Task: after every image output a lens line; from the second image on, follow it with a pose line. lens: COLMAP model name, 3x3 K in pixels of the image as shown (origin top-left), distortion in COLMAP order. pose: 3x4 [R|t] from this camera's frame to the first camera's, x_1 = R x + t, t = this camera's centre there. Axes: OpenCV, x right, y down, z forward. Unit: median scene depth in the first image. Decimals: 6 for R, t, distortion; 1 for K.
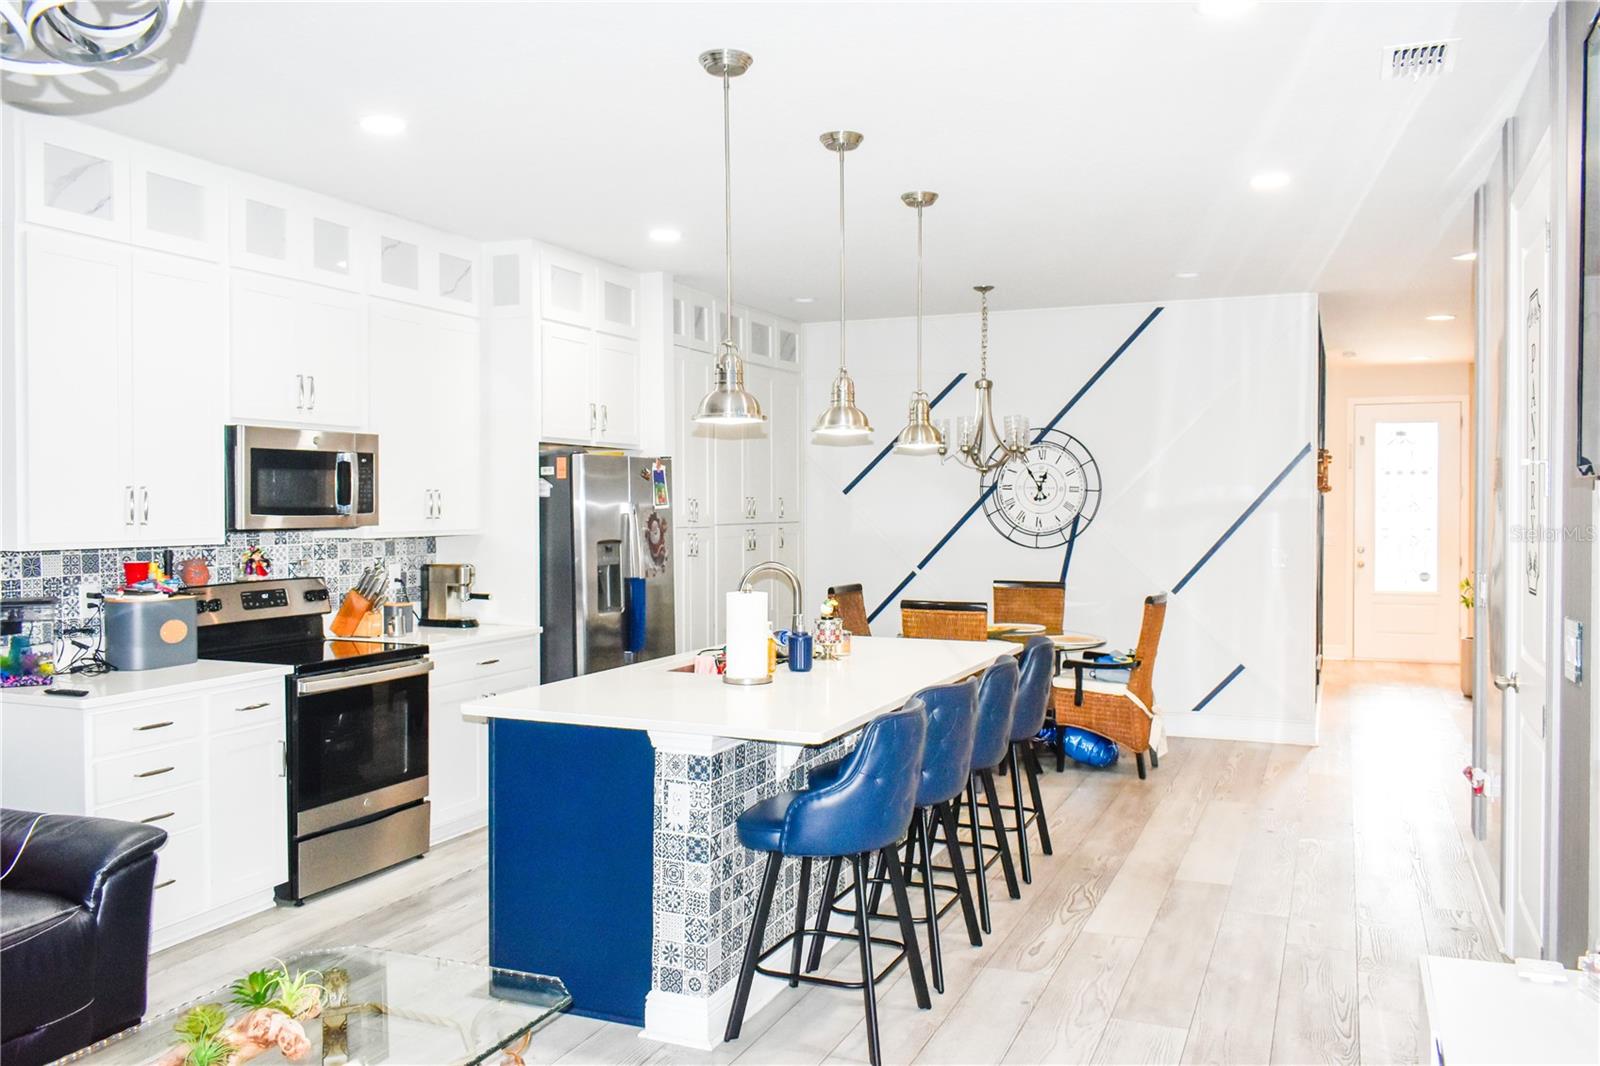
lens RADIAL K [[1283.5, 0, 803.5], [0, 1283.5, 531.4], [0, 0, 1]] dist [-0.008657, 0.005633]
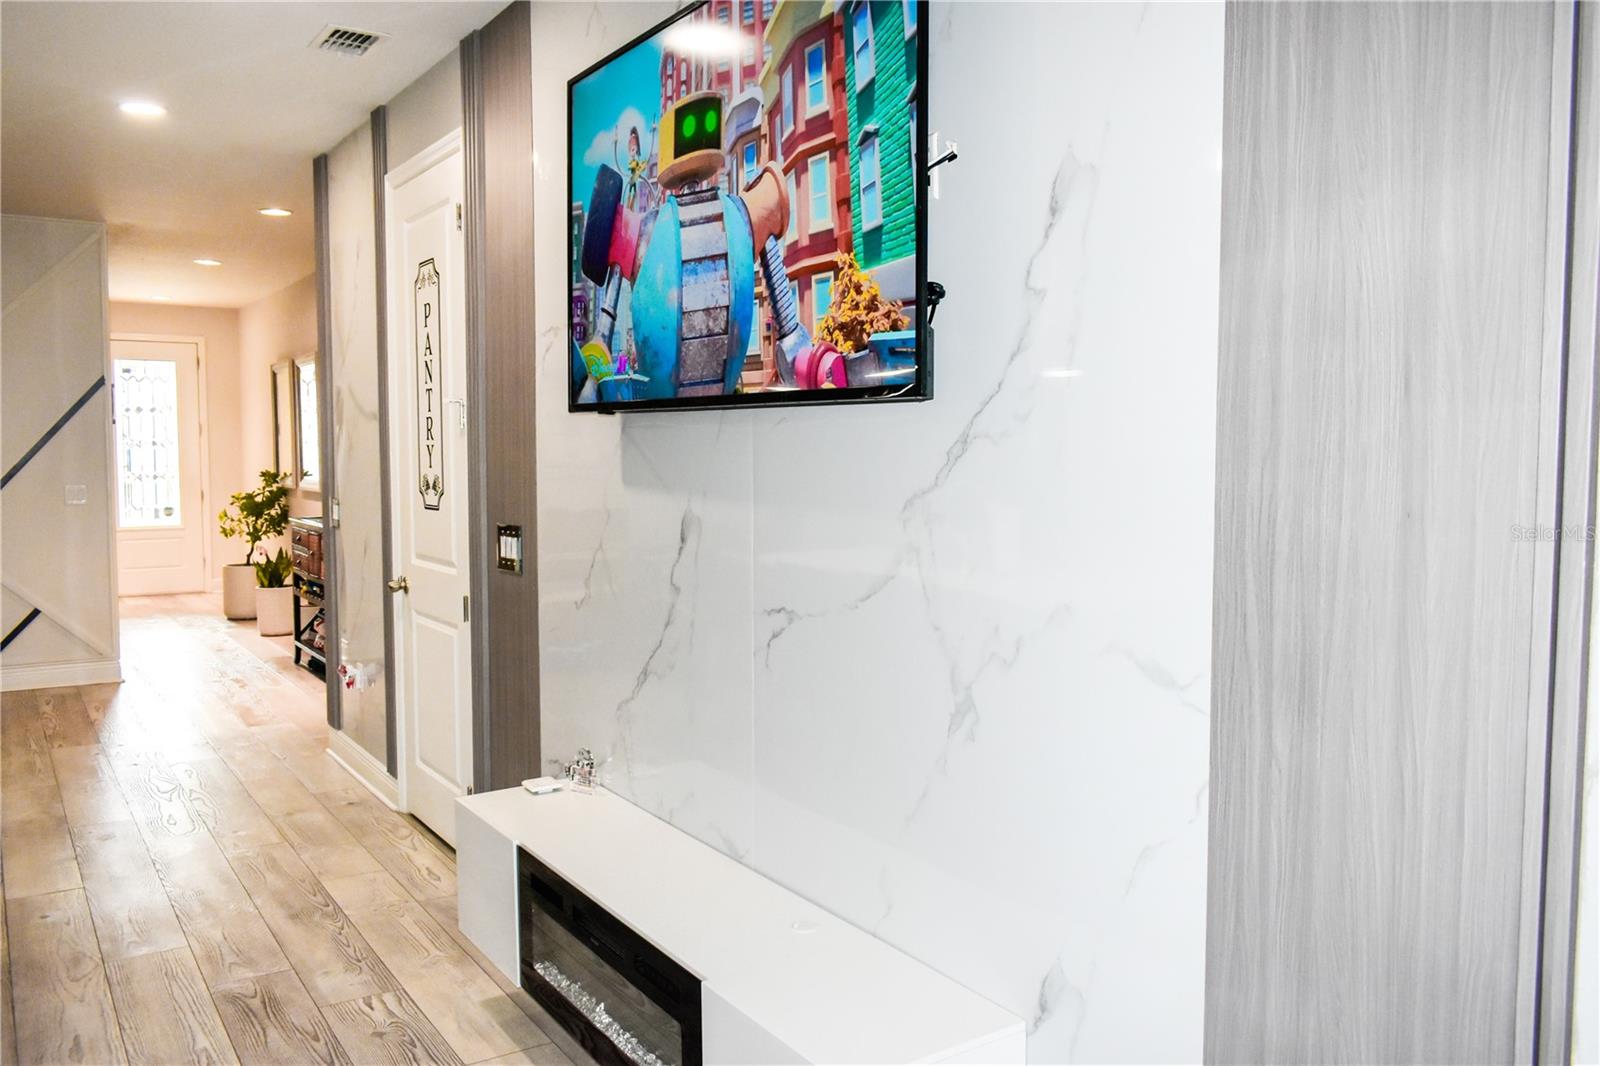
lens RADIAL K [[1262.9, 0, 799.0], [0, 1262.9, 531.6], [0, 0, 1]] dist [-0.016880, 0.009232]
pose [[0.555634, -0.055784, 0.829554, -0.160880], [0.015941, 0.998278, 0.056453, 0.005283], [-0.831274, -0.018143, 0.555566, 0.026233]]
